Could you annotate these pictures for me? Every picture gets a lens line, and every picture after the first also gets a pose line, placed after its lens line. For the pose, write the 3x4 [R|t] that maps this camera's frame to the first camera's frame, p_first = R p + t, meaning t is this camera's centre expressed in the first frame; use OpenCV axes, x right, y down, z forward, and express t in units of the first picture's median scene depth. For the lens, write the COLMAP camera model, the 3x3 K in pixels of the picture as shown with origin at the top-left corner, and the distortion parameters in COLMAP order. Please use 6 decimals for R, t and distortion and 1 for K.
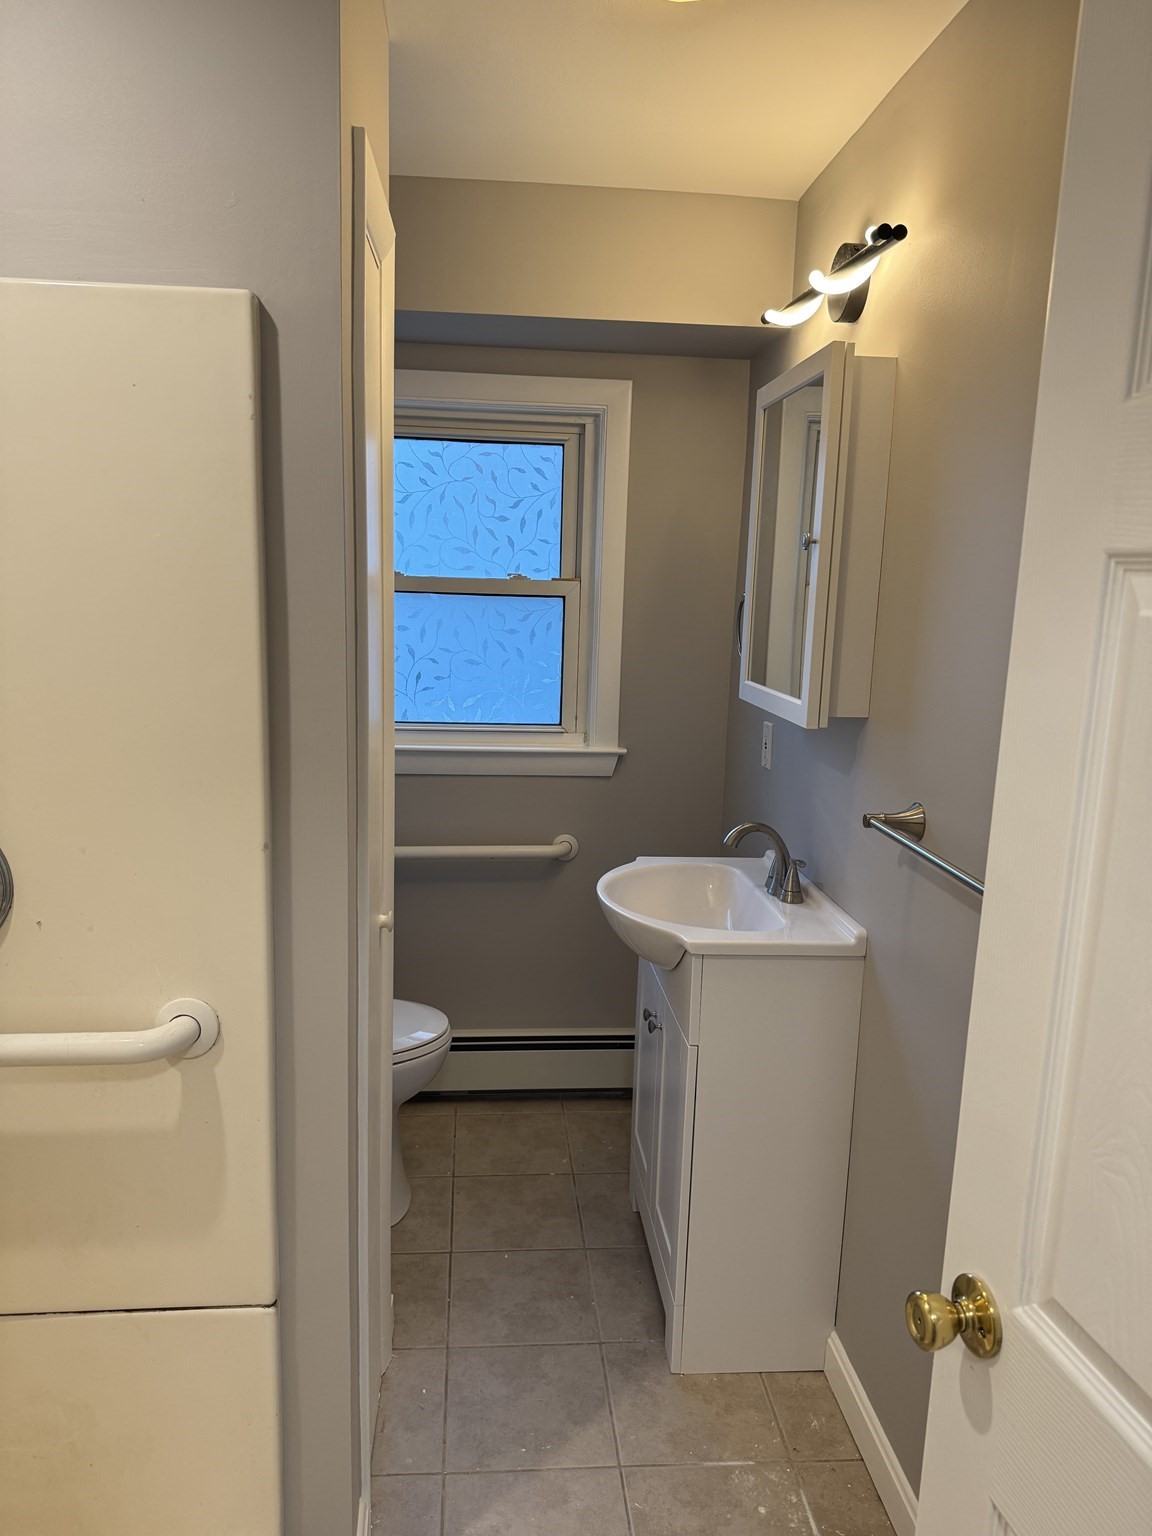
lens RADIAL K [[1028.4, 0, 580.6], [0, 1028.4, 763.9], [0, 0, 1]] dist [0.103720, -0.001925]
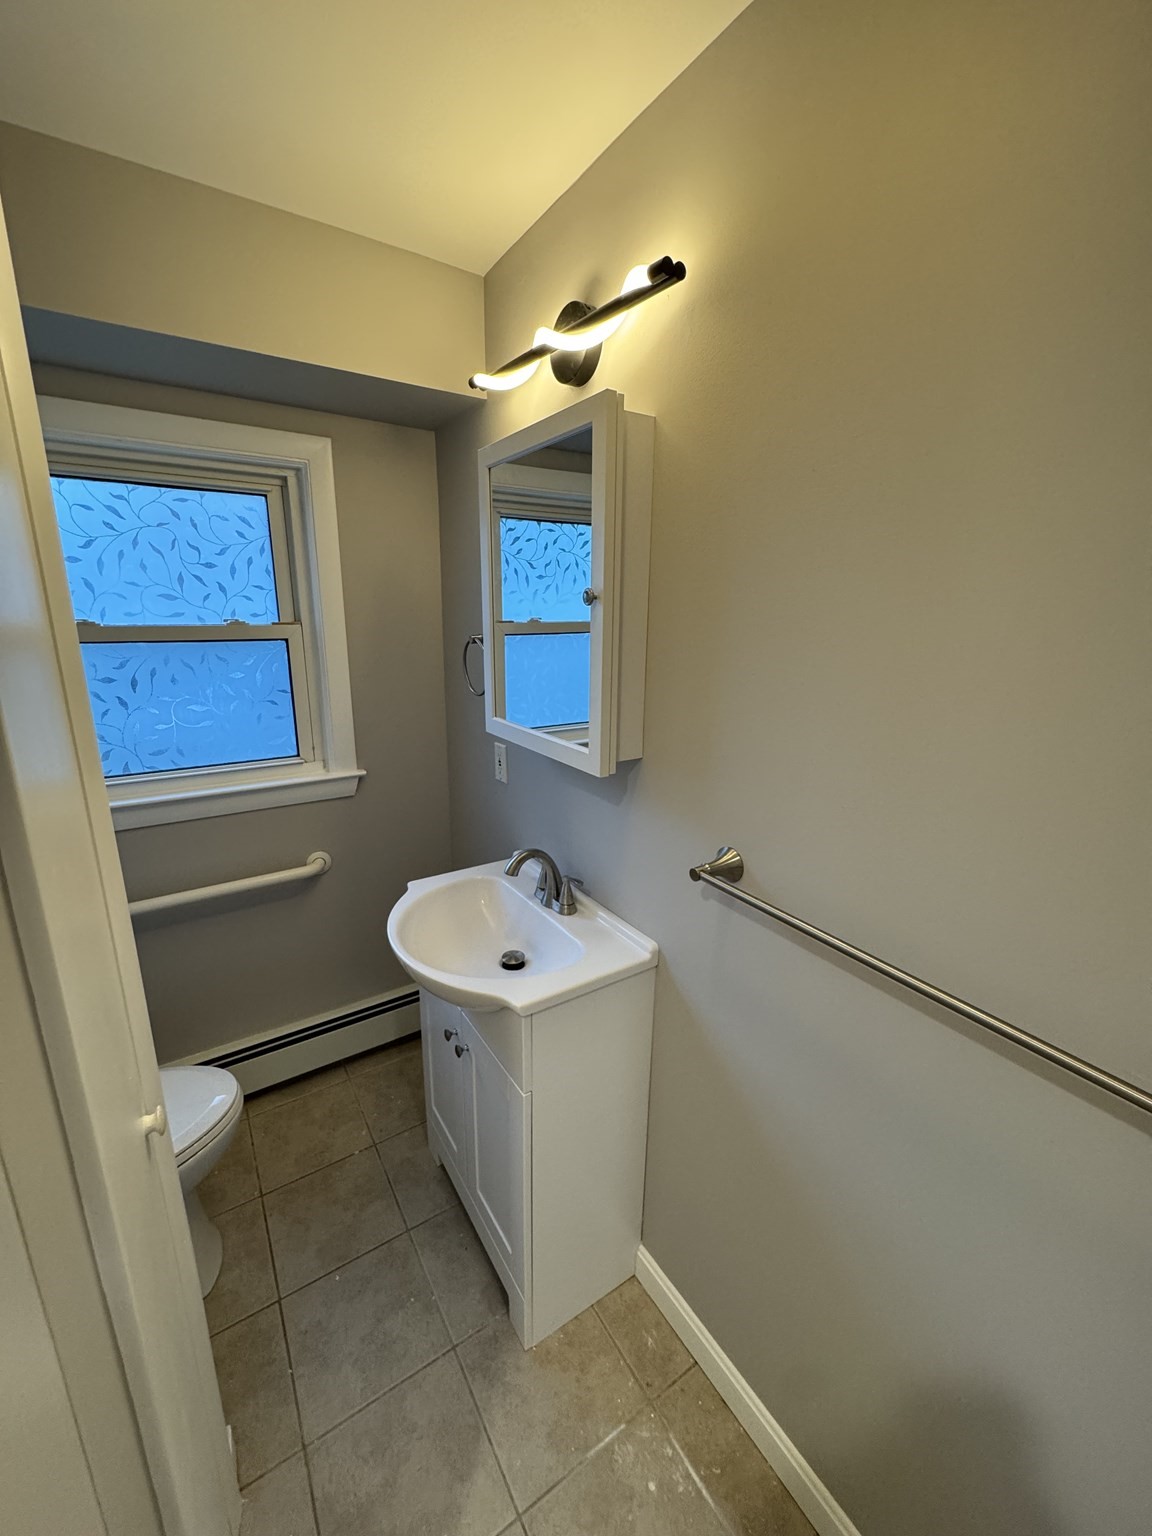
lens RADIAL K [[612.1, 0, 589.5], [0, 612.1, 772.9], [0, 0, 1]] dist [-0.004058, 0.001092]
pose [[0.884903, -0.134513, 0.445929, -0.052462], [0.093890, 0.989253, 0.112088, -0.087159], [-0.456213, -0.057319, 0.888022, 0.366999]]
